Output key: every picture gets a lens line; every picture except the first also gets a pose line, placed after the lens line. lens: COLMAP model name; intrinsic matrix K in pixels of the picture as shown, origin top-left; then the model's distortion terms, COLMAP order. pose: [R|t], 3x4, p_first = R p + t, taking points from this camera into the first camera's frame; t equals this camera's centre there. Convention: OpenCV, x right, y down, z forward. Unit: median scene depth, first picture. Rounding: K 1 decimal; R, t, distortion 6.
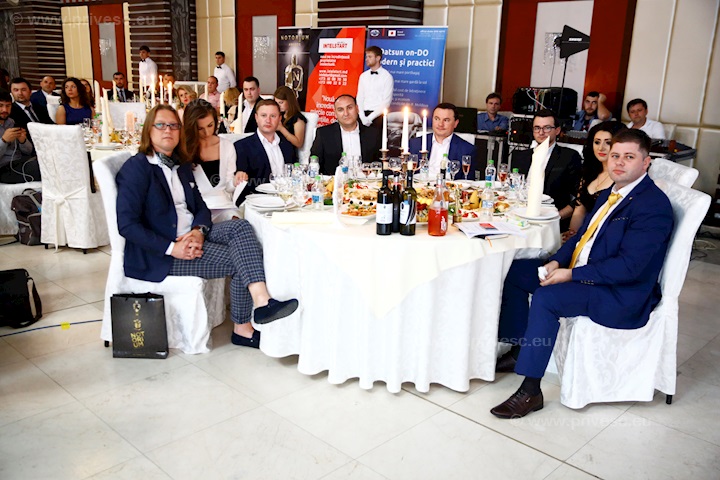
lens RADIAL K [[712.5, 0, 372.0], [0, 712.5, 232.8], [0, 0, 1]] dist [0.008721, 0.000000]
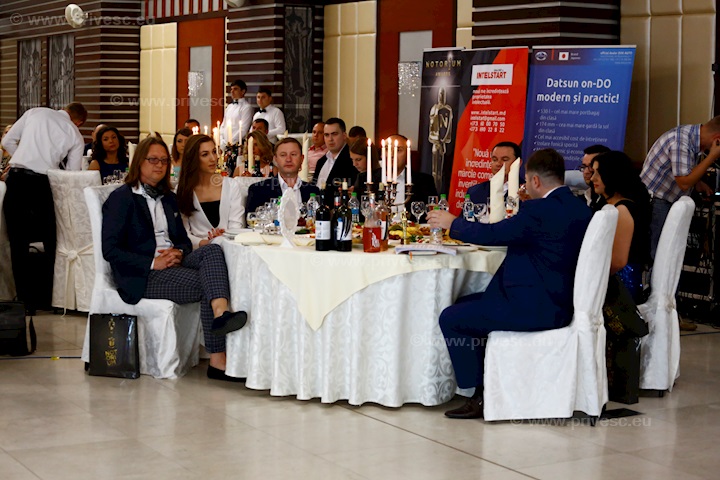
lens RADIAL K [[1506.7, 0, 358.9], [0, 1506.7, 241.6], [0, 0, 1]] dist [-0.288197, 0.000000]
pose [[0.963063, 0.009988, -0.269092, 0.225113], [-0.048903, 0.989181, -0.138306, 0.099137], [0.264799, 0.146357, 0.953132, -0.373849]]
